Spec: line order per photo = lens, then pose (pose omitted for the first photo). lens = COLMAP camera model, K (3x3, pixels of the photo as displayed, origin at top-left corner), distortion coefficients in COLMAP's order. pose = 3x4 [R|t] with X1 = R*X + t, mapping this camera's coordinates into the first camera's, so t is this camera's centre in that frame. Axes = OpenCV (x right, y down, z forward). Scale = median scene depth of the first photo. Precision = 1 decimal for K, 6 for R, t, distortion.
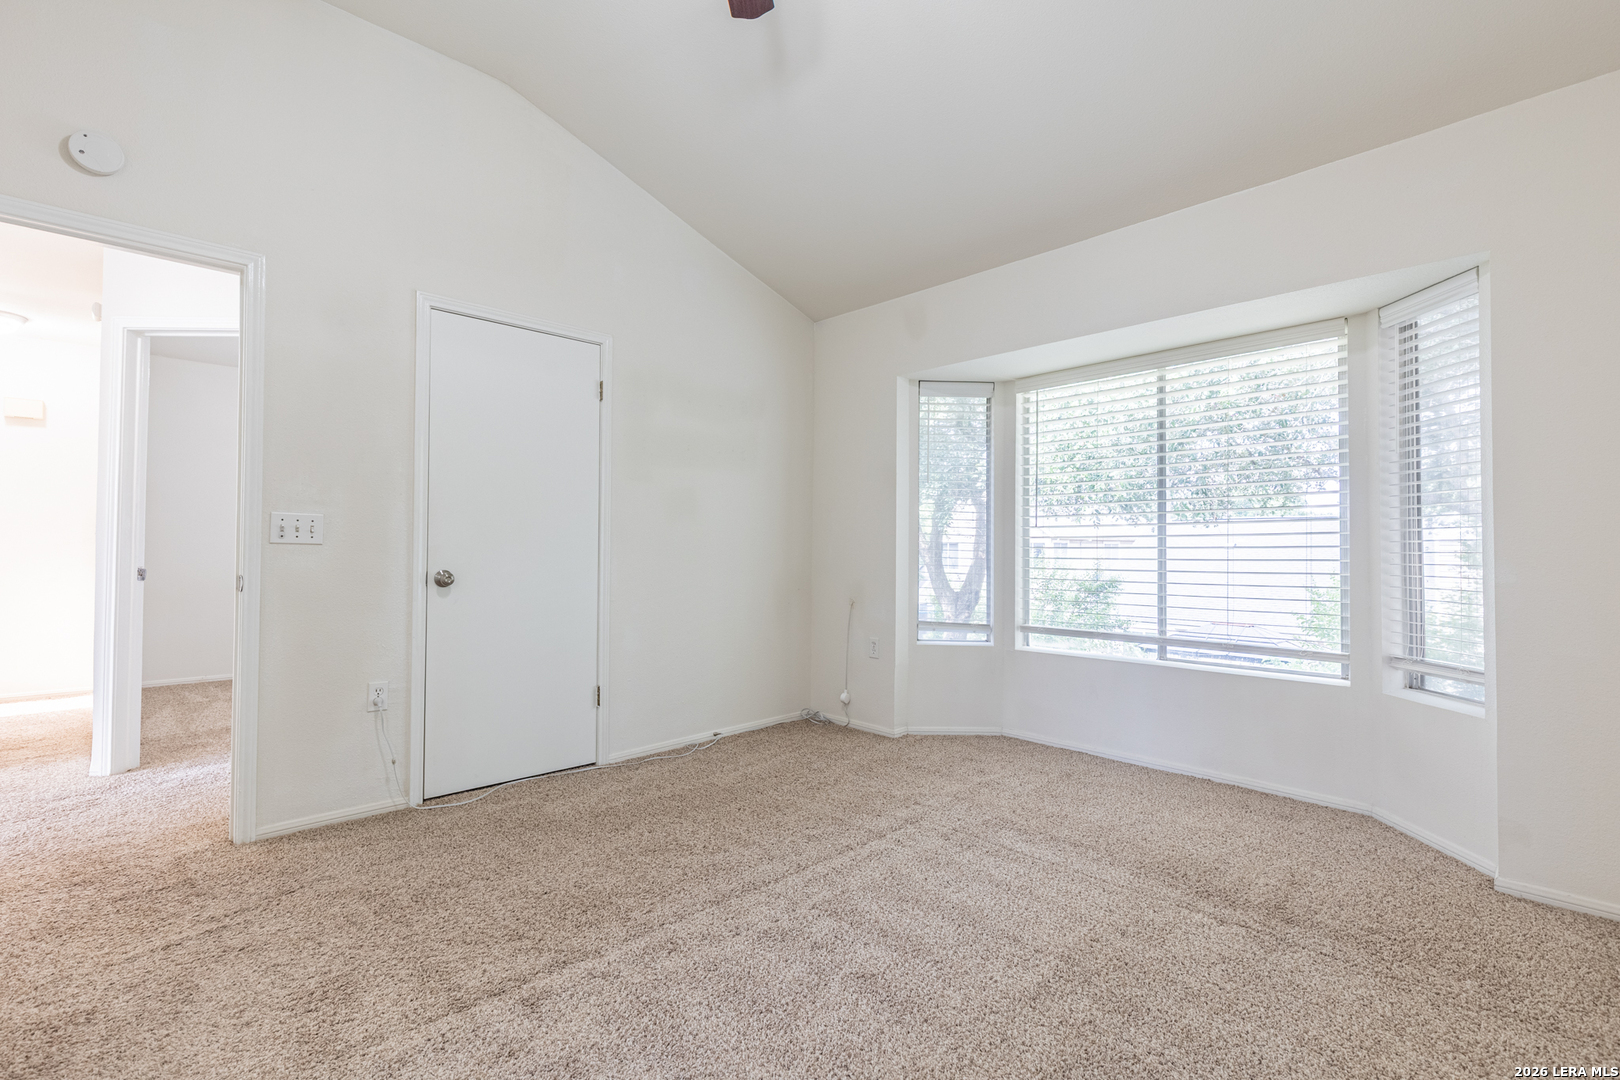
lens RADIAL K [[729.2, 0, 819.4], [0, 729.2, 540.4], [0, 0, 1]] dist [0.009316, -0.000278]
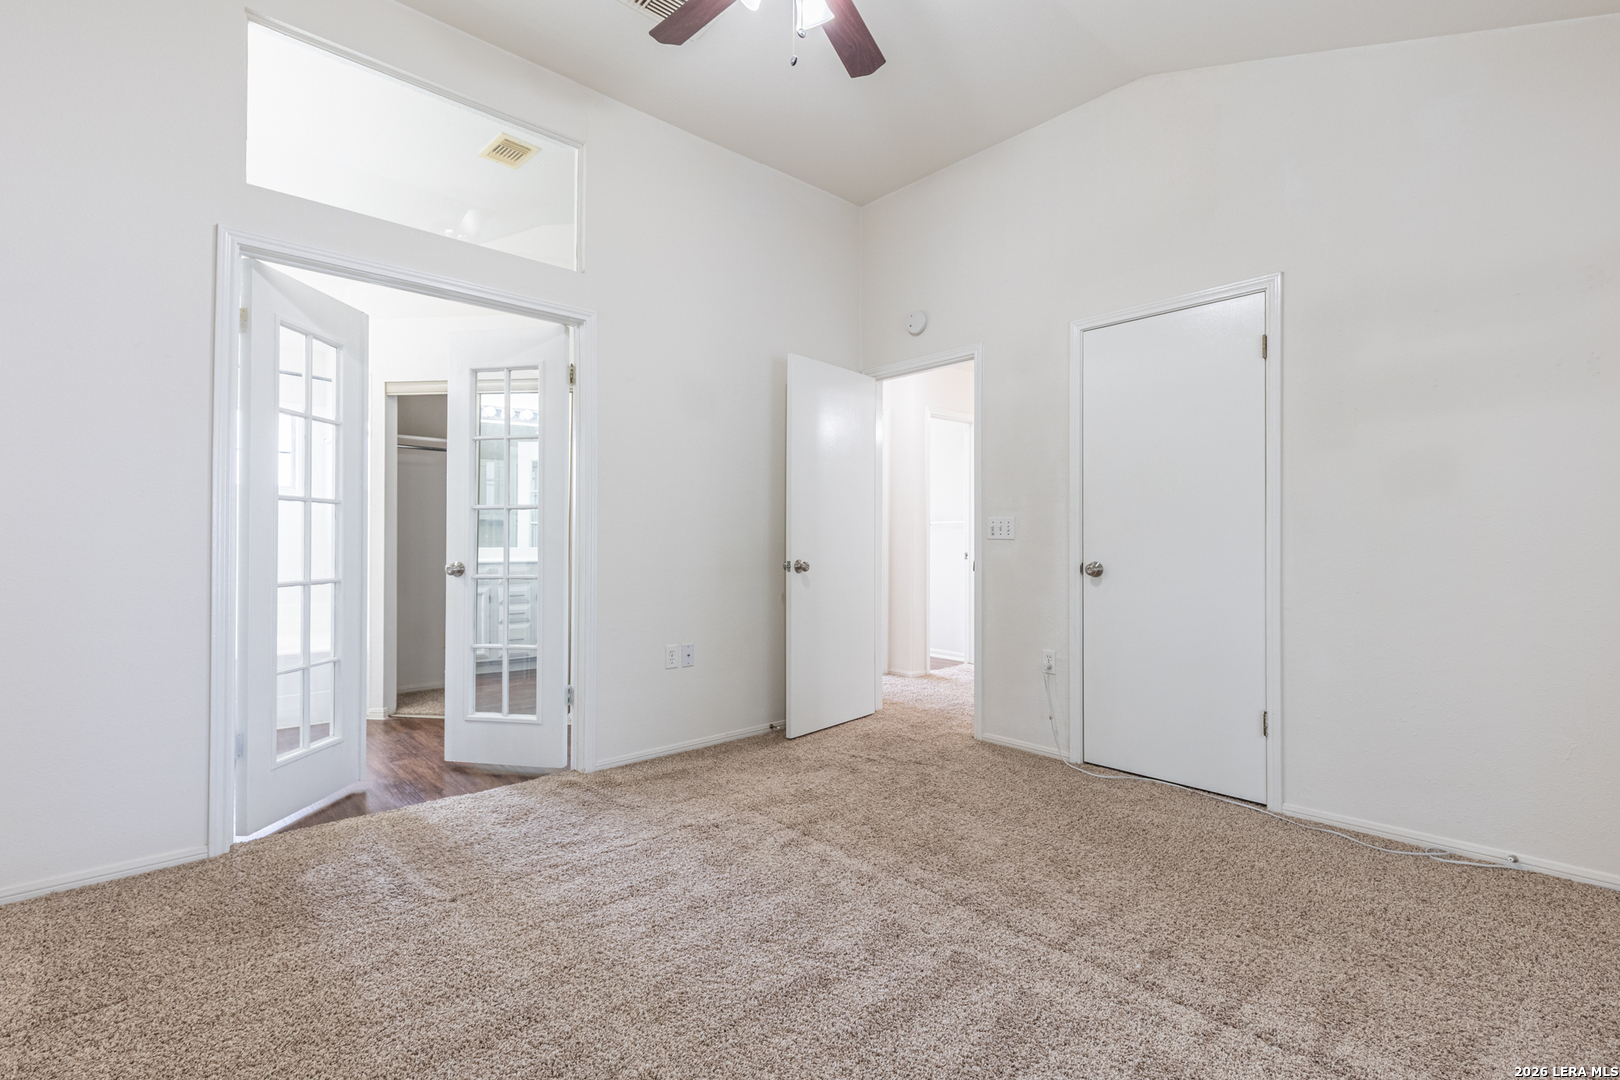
lens RADIAL K [[729.2, 0, 809.6], [0, 729.2, 537.0], [0, 0, 1]] dist [0.009316, -0.000278]
pose [[-0.029516, -0.012100, -0.999491, 0.693565], [0.009982, 0.999873, -0.012400, 0.014248], [0.999514, -0.010343, -0.029392, 0.680403]]
